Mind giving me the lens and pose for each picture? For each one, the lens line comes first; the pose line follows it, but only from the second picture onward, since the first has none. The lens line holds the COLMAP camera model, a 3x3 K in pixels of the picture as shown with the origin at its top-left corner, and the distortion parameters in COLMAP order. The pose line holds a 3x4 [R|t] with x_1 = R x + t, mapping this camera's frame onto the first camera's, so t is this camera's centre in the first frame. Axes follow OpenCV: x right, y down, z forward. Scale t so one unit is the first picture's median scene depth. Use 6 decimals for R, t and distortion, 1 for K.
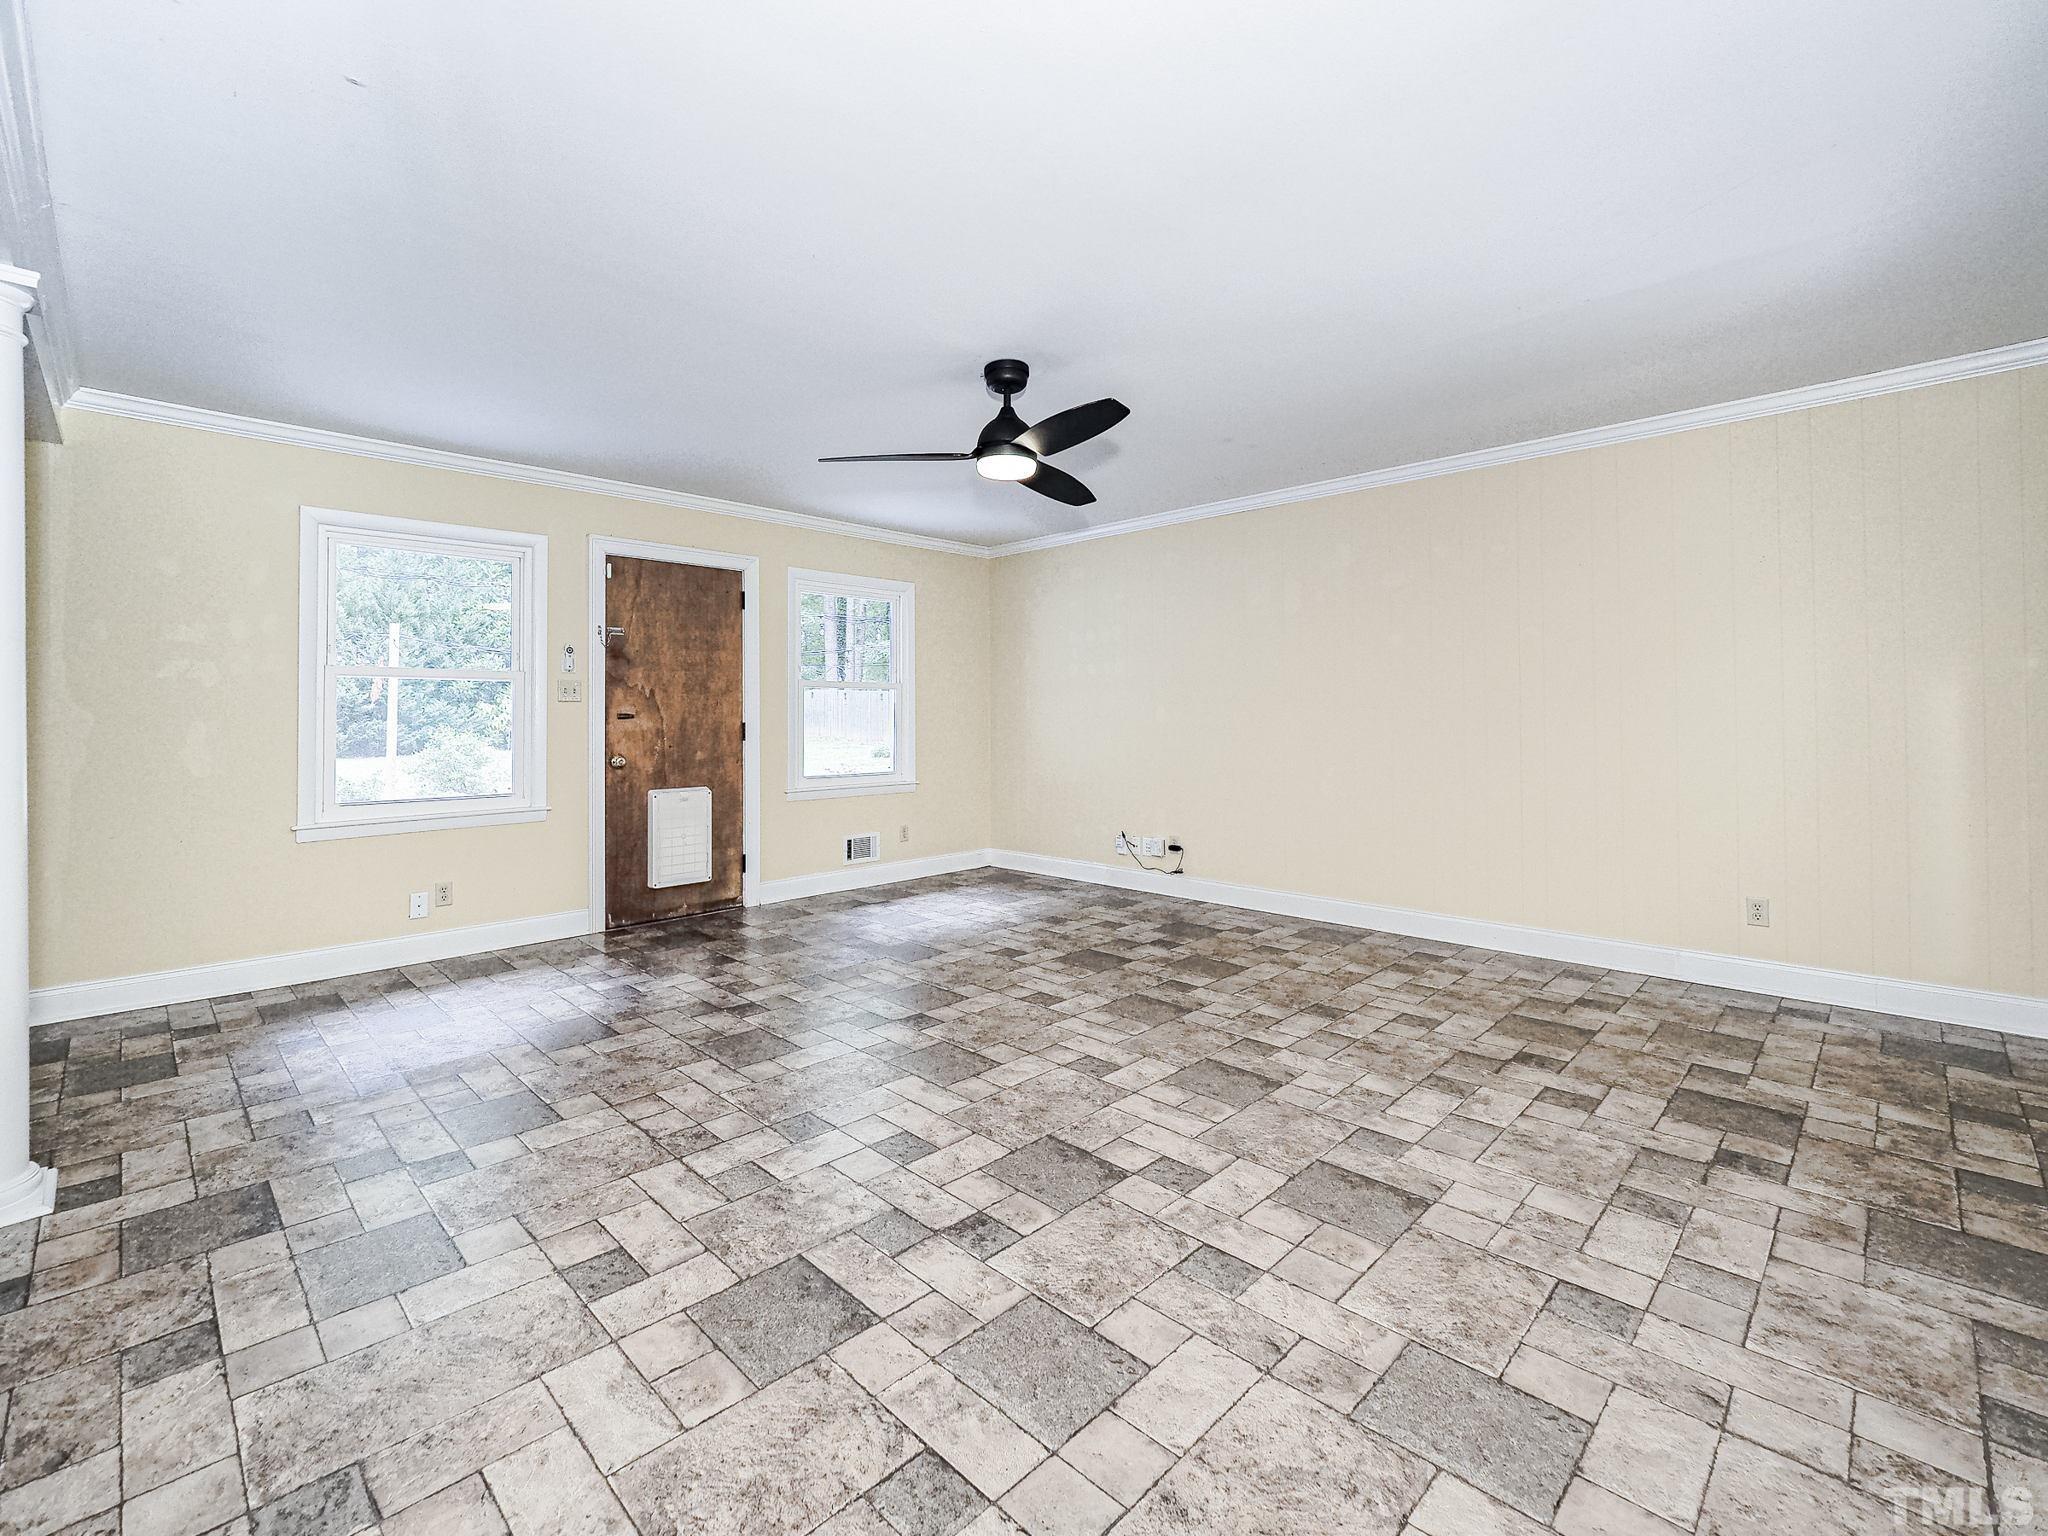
lens RADIAL K [[875.8, 0, 995.3], [0, 875.8, 732.7], [0, 0, 1]] dist [-0.008009, 0.001586]
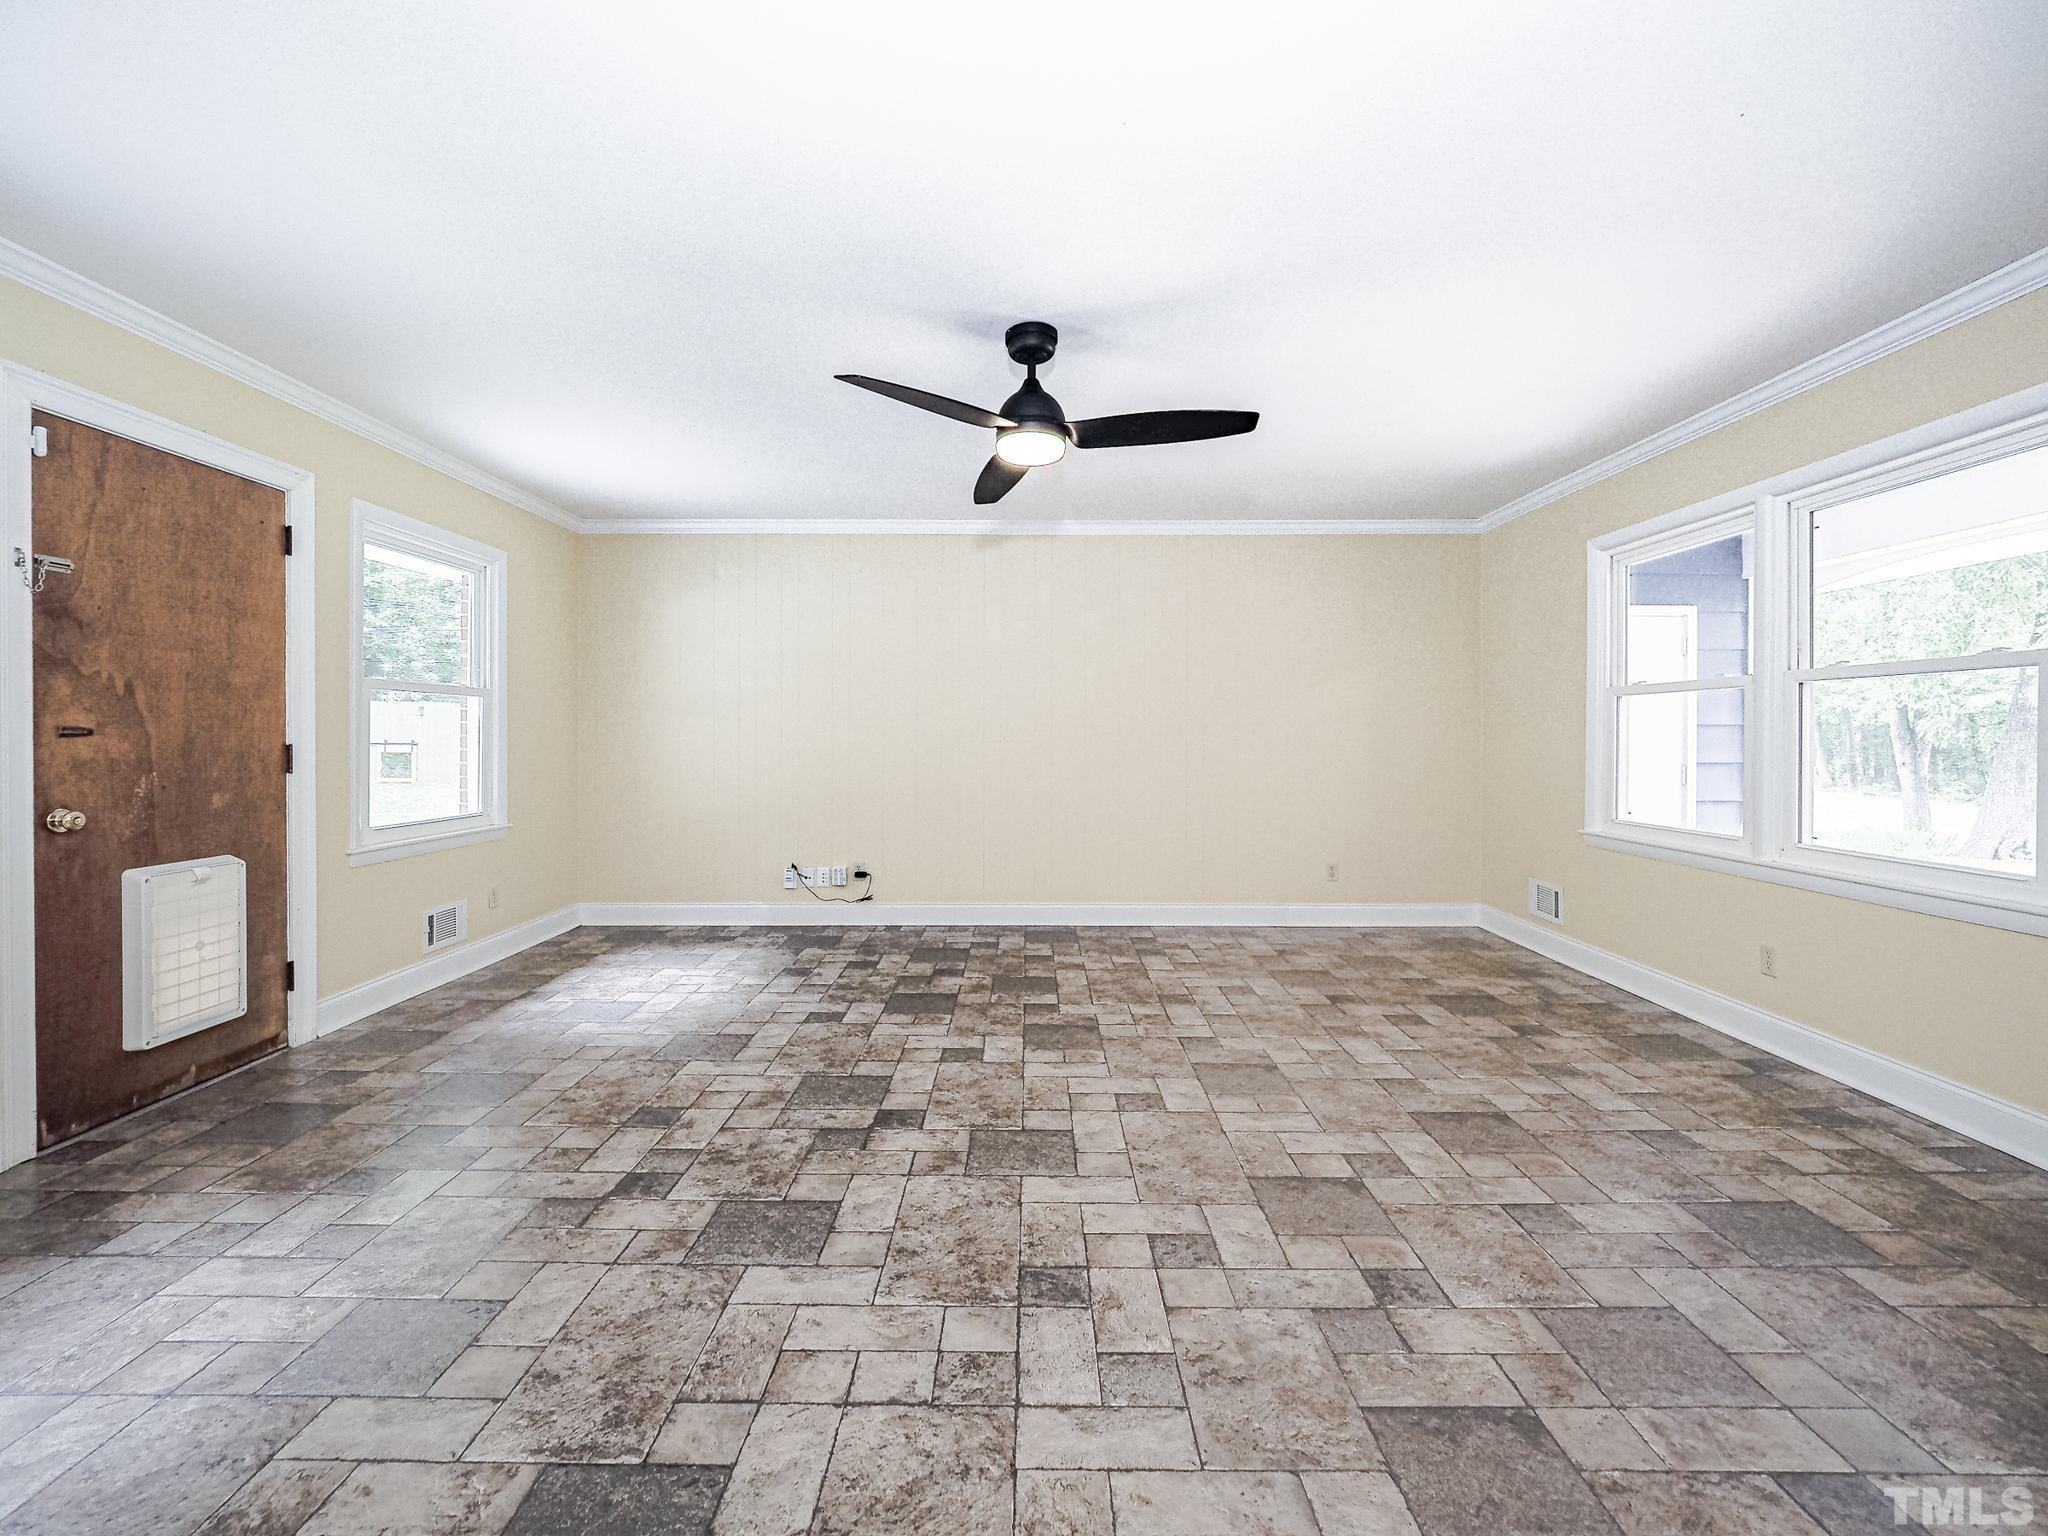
lens RADIAL K [[875.8, 0, 1002.1], [0, 875.8, 733.2], [0, 0, 1]] dist [-0.008009, 0.001586]
pose [[0.715908, 0.003308, 0.698186, -0.386376], [0.011303, 0.999803, -0.016328, -0.002855], [-0.698103, 0.019581, 0.715730, 0.246530]]
